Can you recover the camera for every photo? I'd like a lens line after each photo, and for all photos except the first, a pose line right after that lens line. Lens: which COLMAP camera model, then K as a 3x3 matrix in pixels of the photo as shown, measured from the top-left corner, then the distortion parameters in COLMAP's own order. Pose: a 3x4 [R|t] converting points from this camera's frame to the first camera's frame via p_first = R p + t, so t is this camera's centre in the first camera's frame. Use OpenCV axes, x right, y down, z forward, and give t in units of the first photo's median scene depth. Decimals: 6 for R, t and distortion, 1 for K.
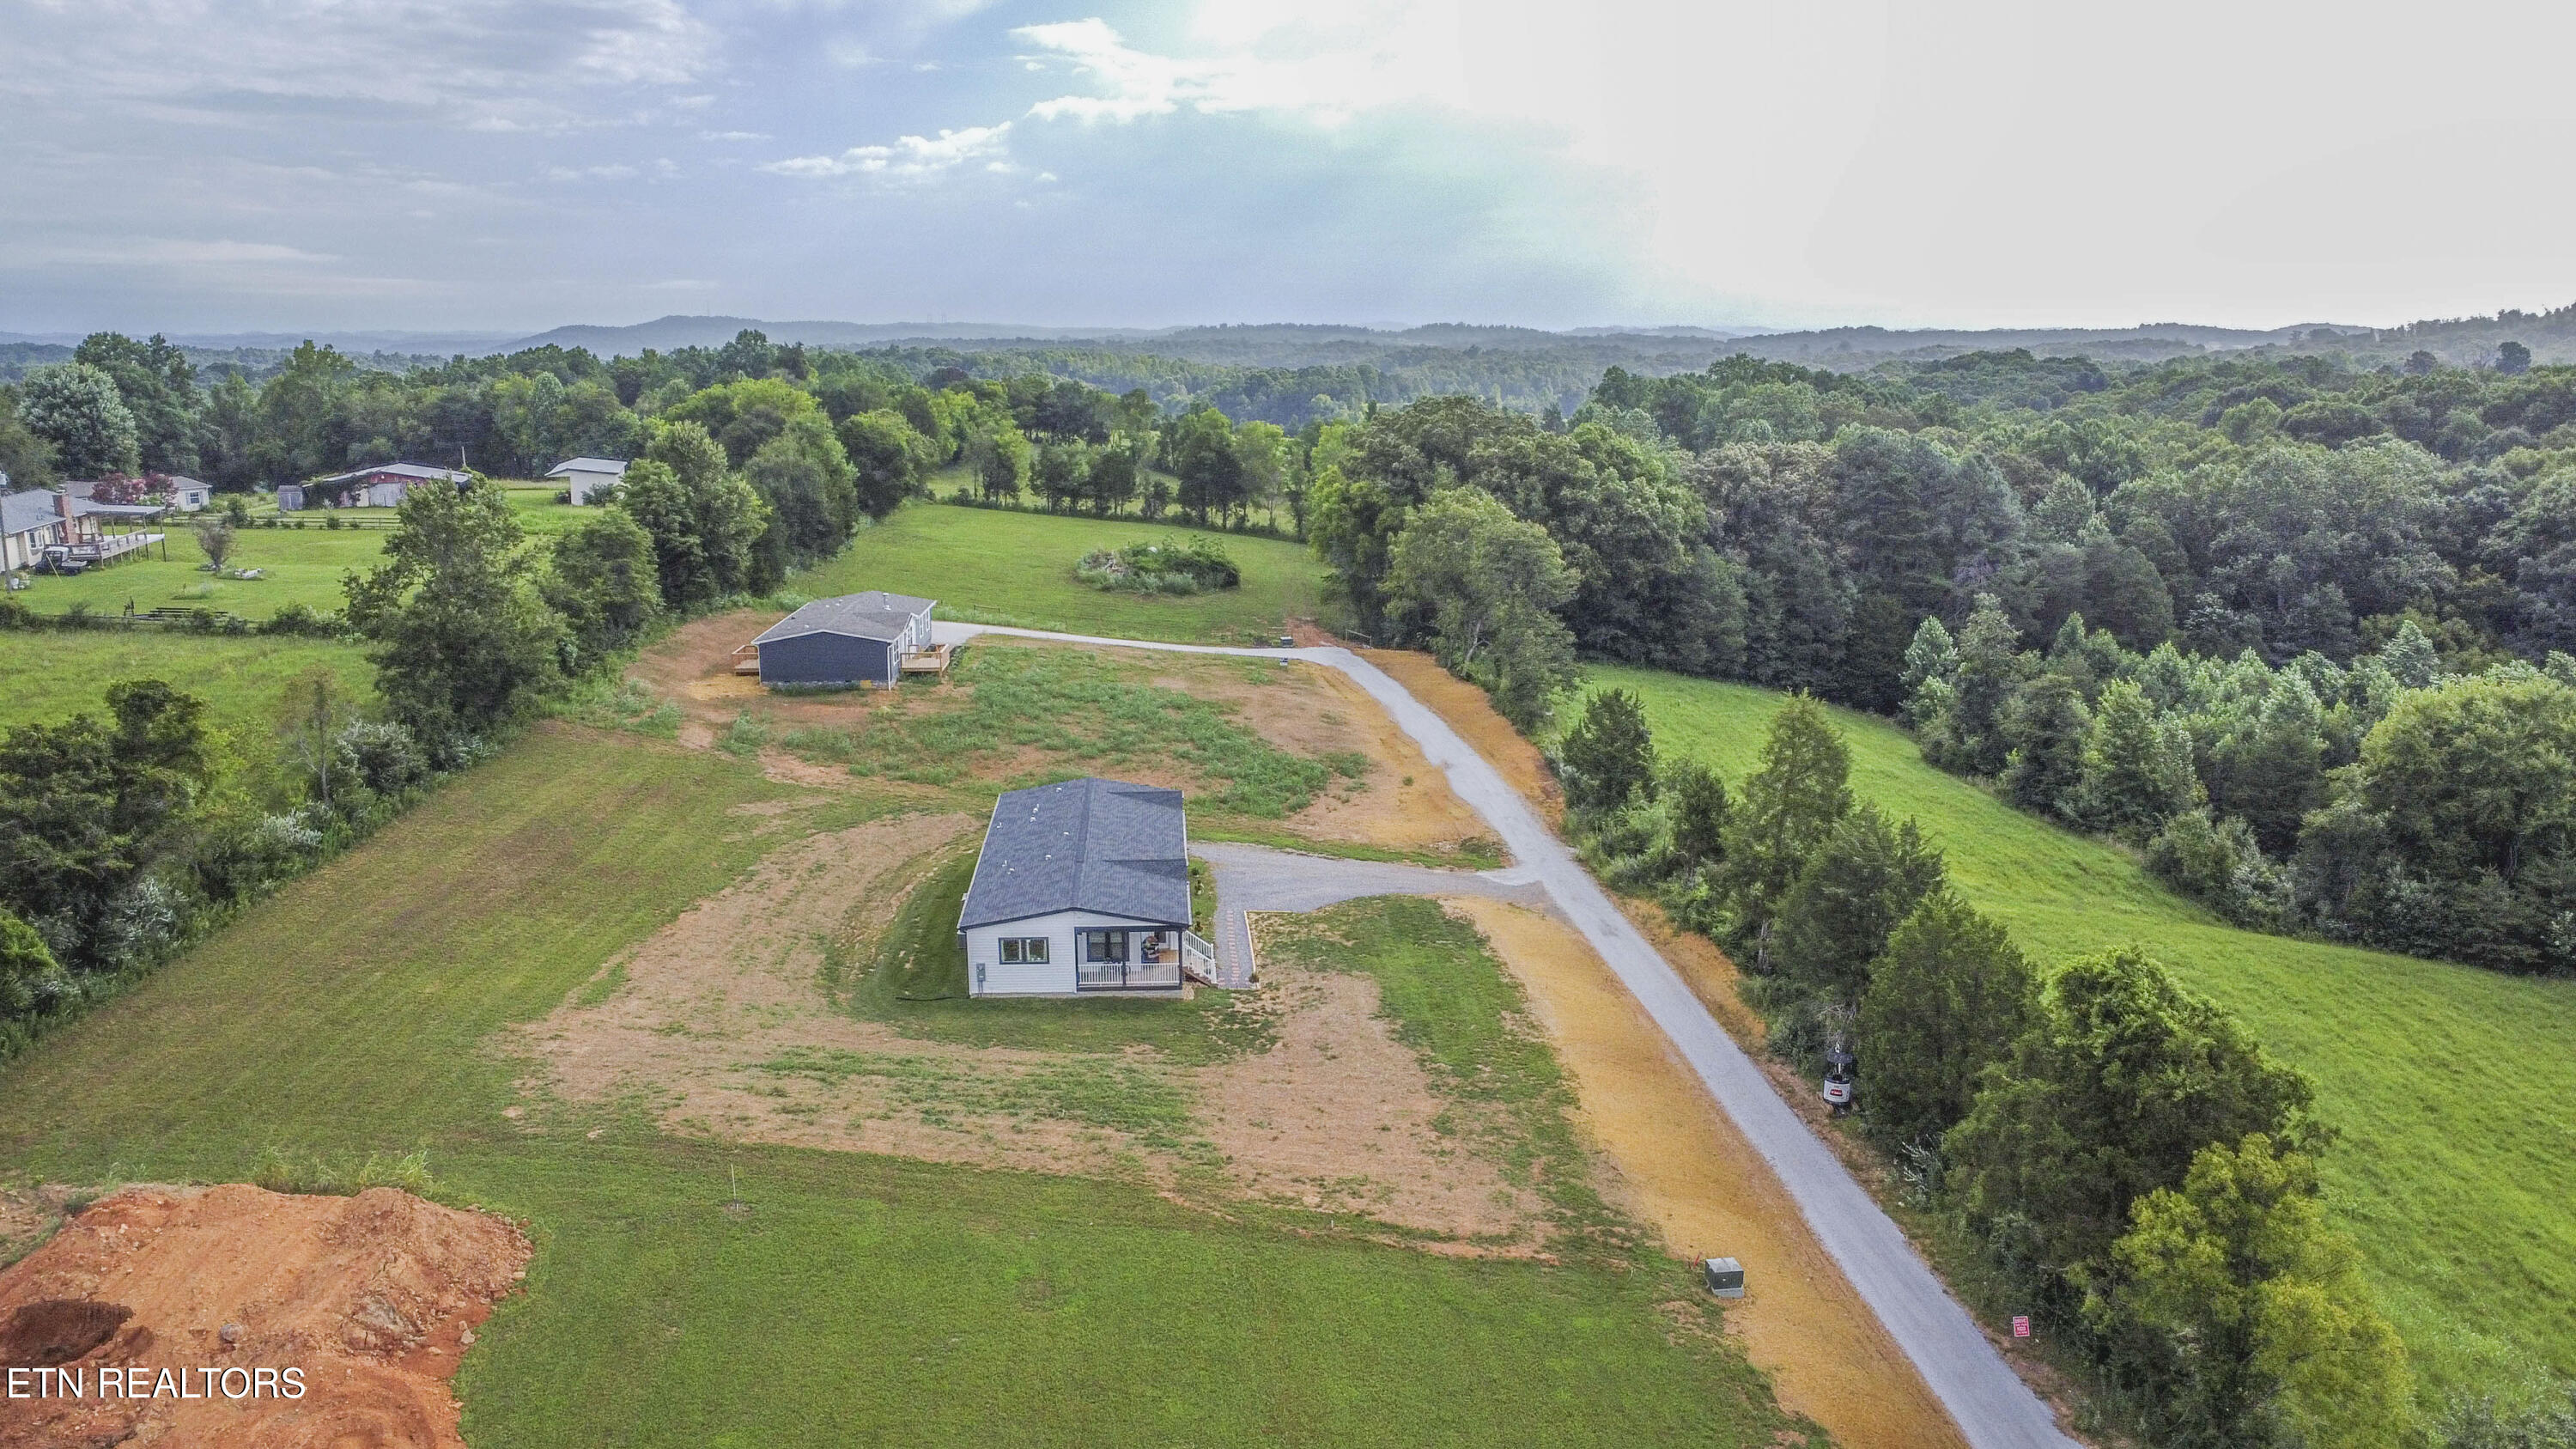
lens RADIAL K [[1924.3, 0, 1295.7], [0, 1924.3, 727.3], [0, 0, 1]] dist [-0.085675, 0.087606]
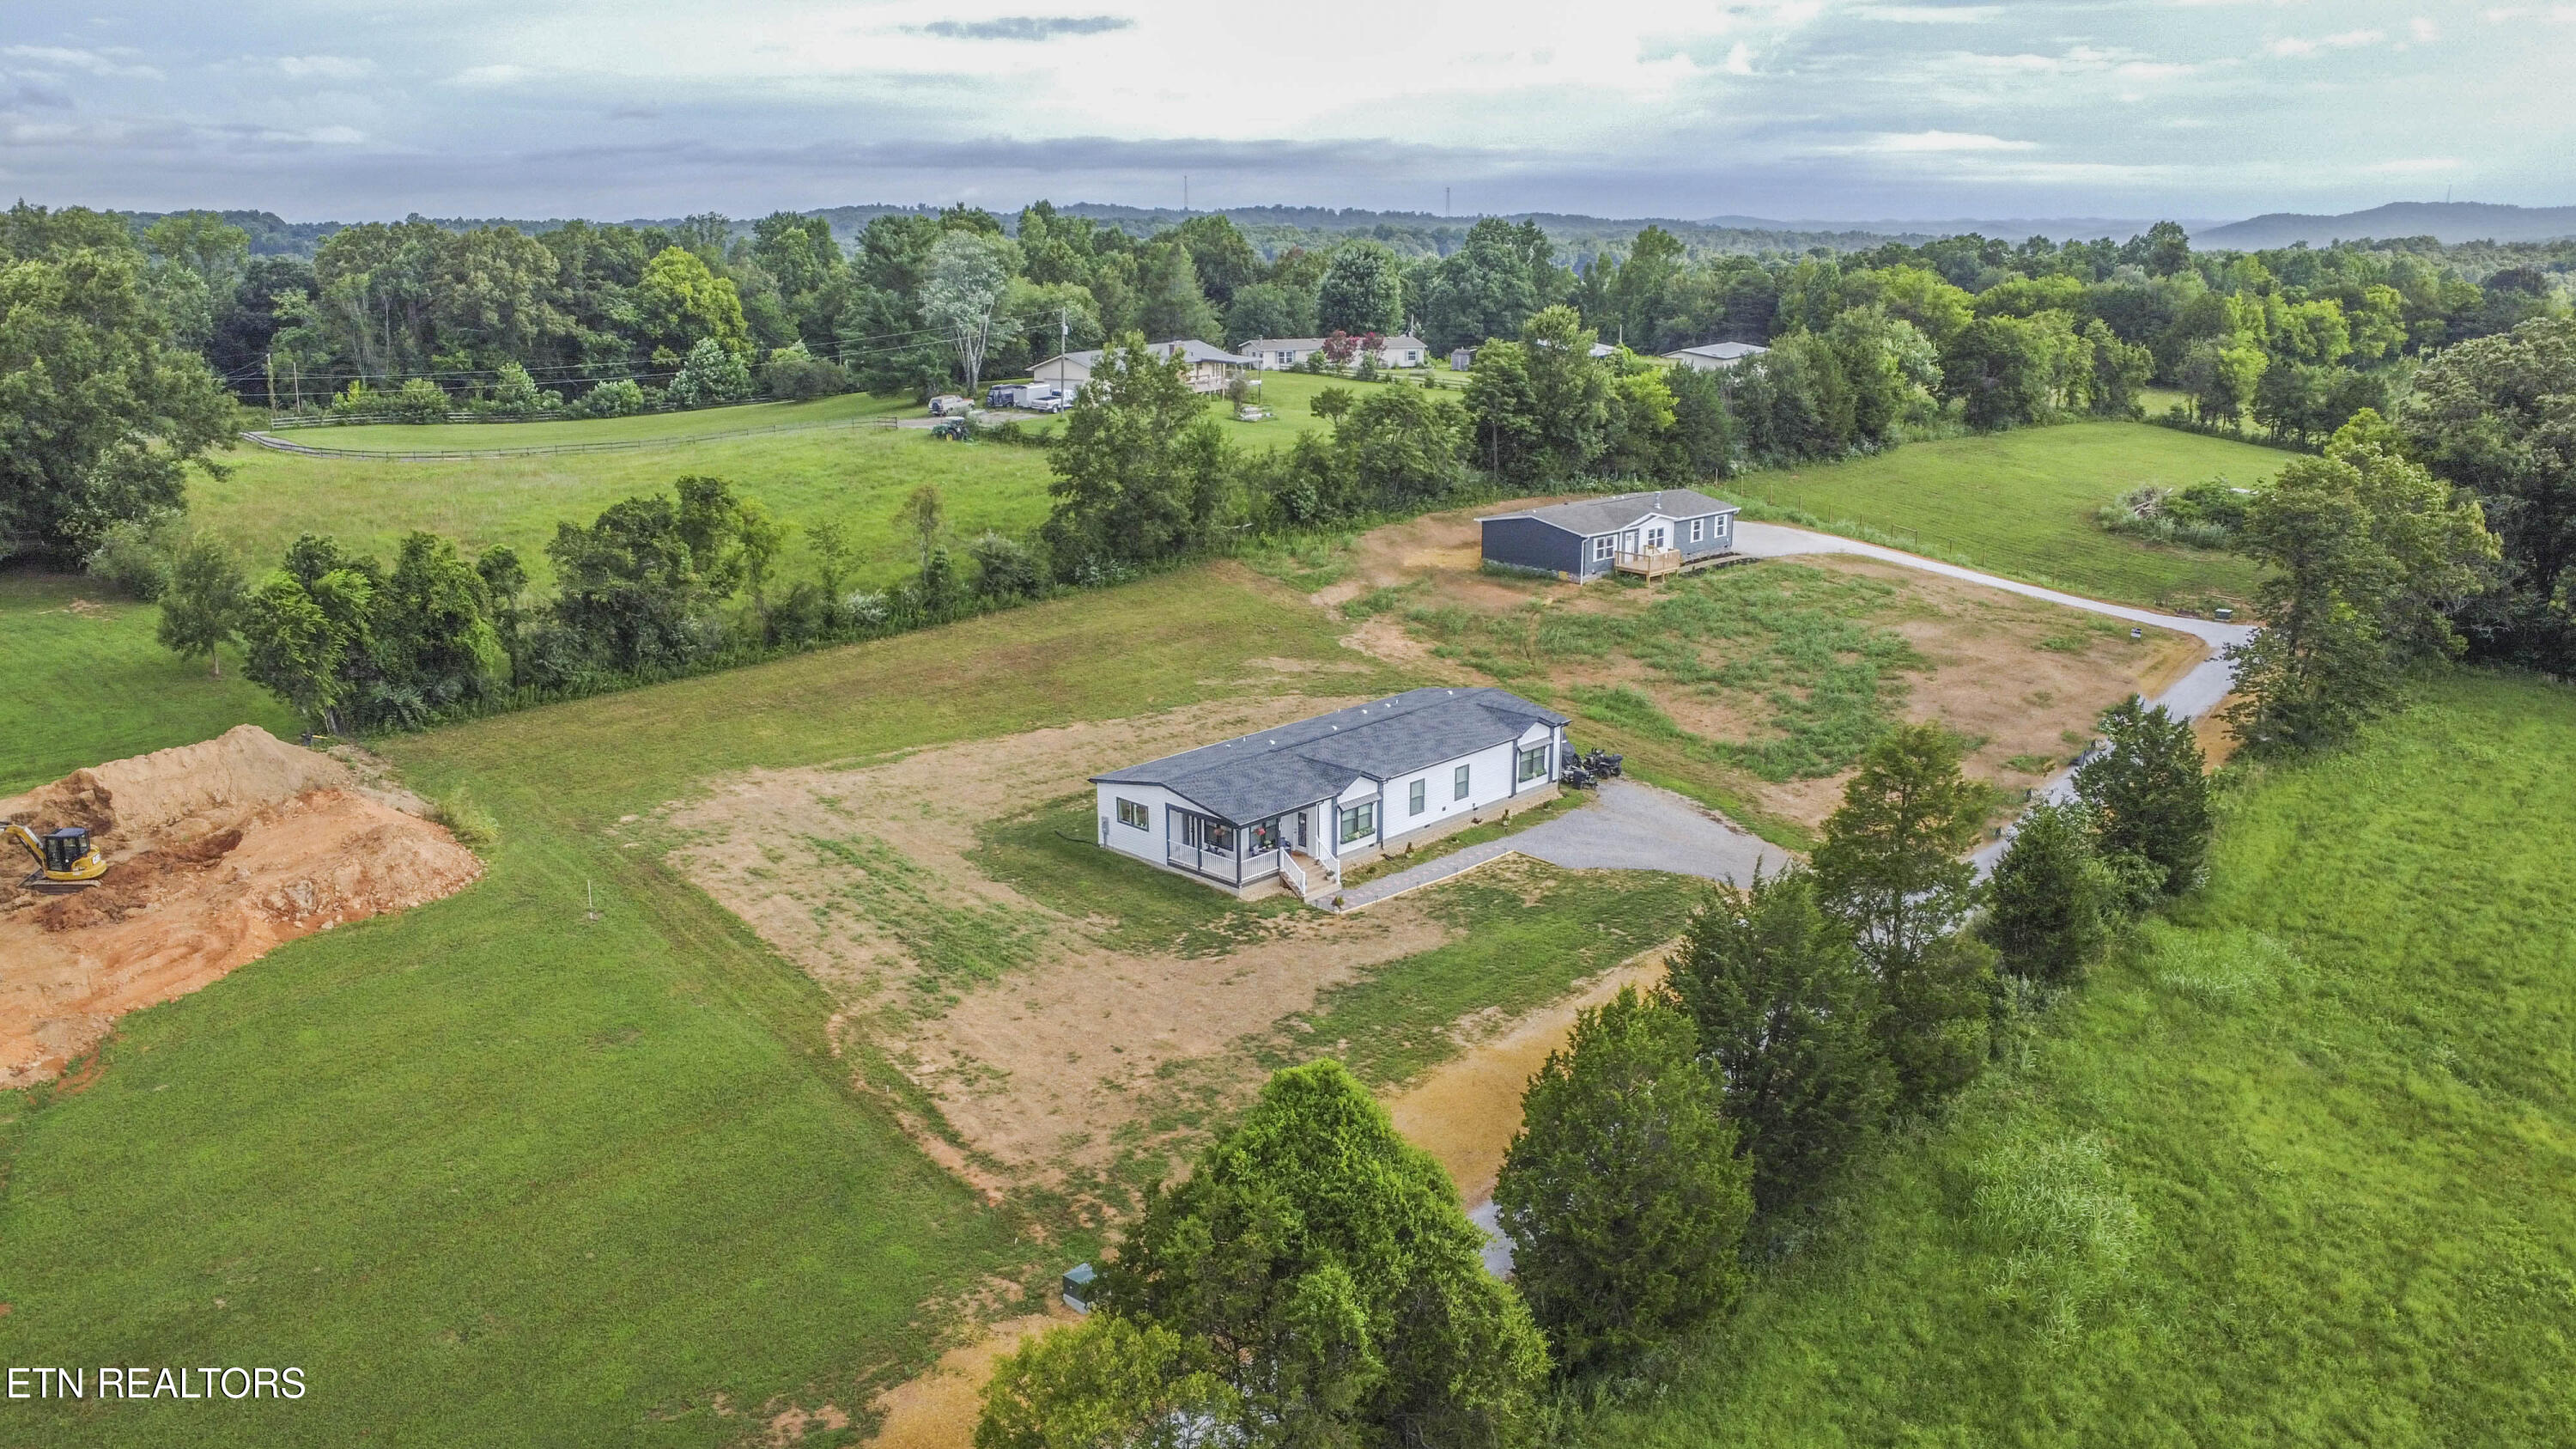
lens RADIAL K [[1924.3, 0, 1292.2], [0, 1924.3, 734.1], [0, 0, 1]] dist [-0.085675, 0.087606]
pose [[0.680422, 0.195636, -0.706224, 0.251820], [-0.153955, 0.980361, 0.123247, -0.027163], [0.716466, 0.024867, 0.697179, 0.123449]]
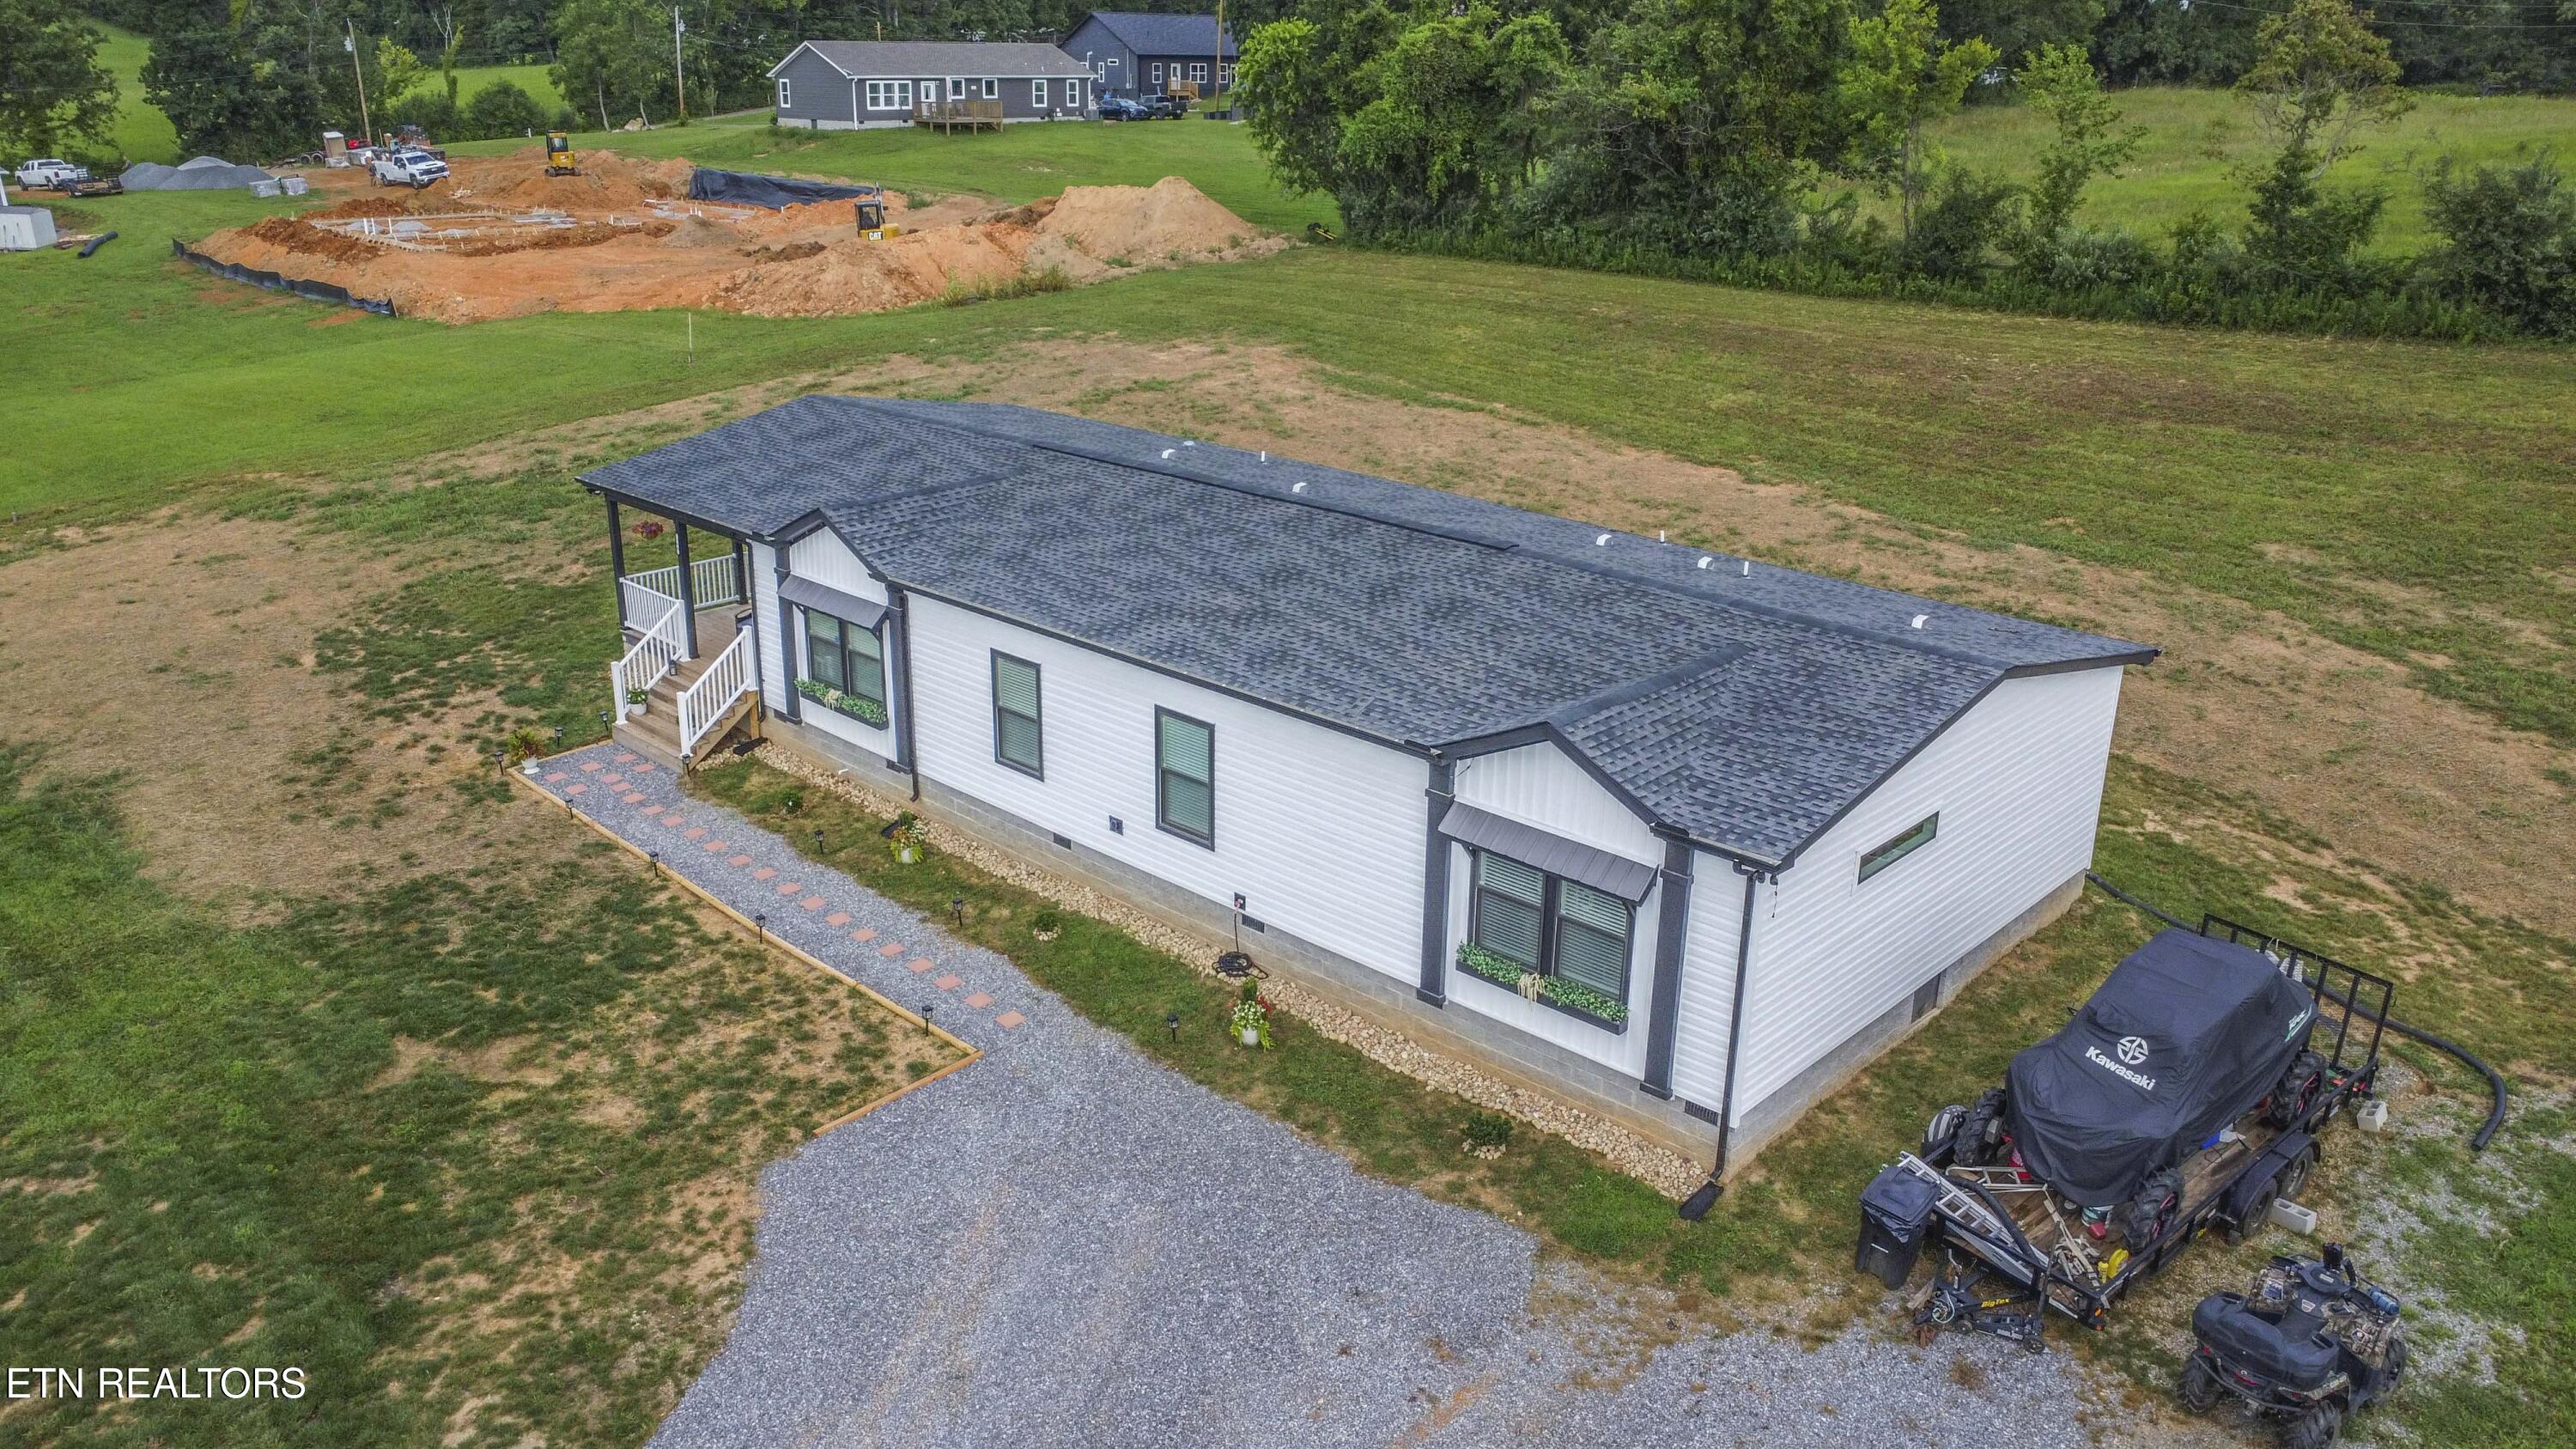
lens RADIAL K [[1924.3, 0, 1286.3], [0, 1924.3, 706.8], [0, 0, 1]] dist [-0.085675, 0.087606]
pose [[-0.732832, 0.216045, -0.645199, 0.038508], [-0.153523, 0.871295, 0.466128, -0.026641], [0.662863, 0.440646, -0.605345, 0.531181]]
